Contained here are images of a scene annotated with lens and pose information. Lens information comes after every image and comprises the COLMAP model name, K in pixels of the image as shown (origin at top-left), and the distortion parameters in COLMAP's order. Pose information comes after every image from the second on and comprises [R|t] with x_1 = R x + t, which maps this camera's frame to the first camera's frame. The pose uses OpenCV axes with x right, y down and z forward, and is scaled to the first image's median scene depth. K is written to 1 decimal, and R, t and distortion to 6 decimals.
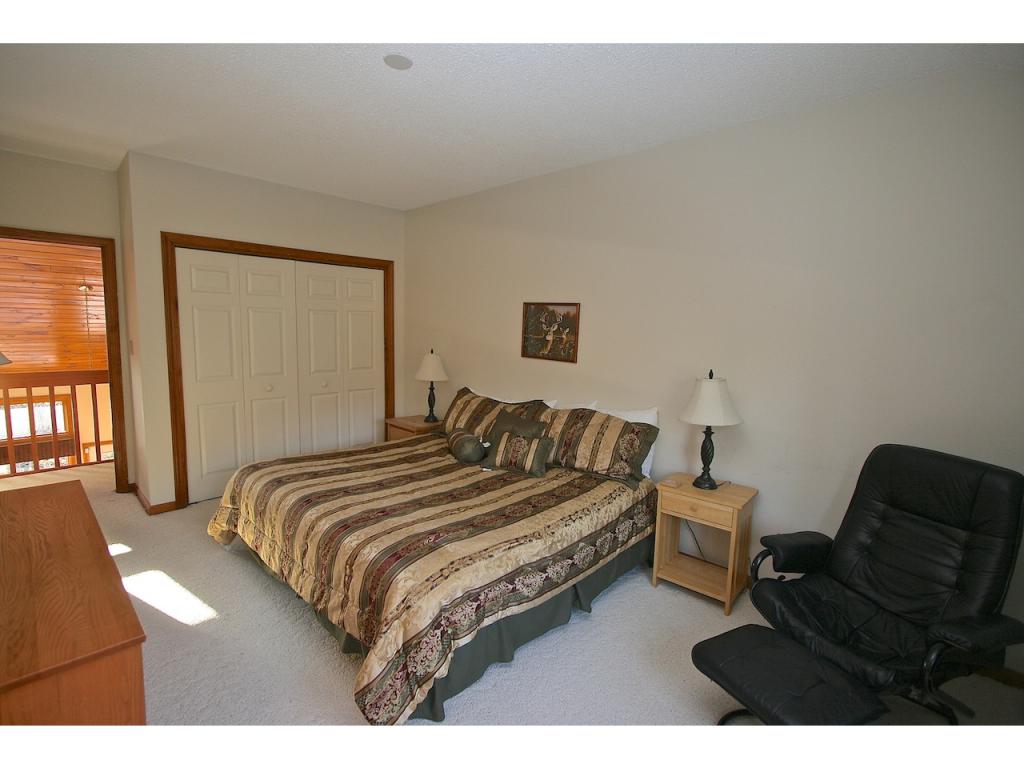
lens RADIAL K [[473.2, 0, 509.1], [0, 473.2, 379.4], [0, 0, 1]] dist [-0.020179, 0.004737]
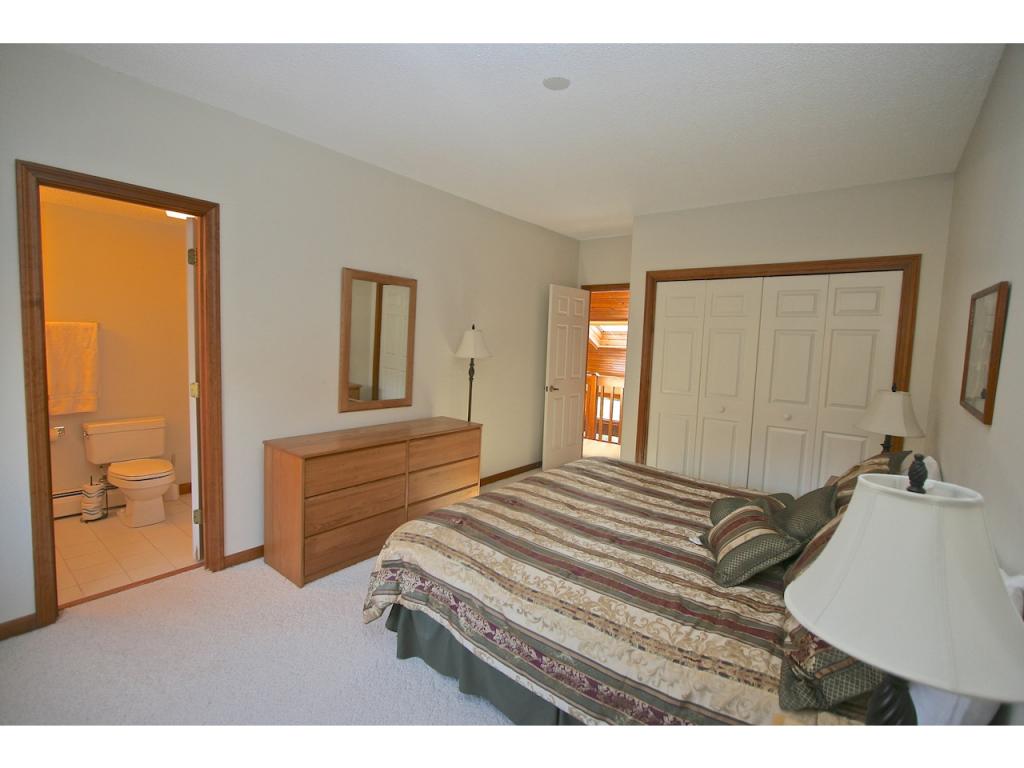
lens RADIAL K [[473.2, 0, 509.1], [0, 473.2, 379.4], [0, 0, 1]] dist [-0.020179, 0.004737]
pose [[0.089218, 0.064163, -0.993943, 0.648131], [-0.141805, 0.988575, 0.051088, -0.045523], [0.985866, 0.136388, 0.097298, 0.673774]]
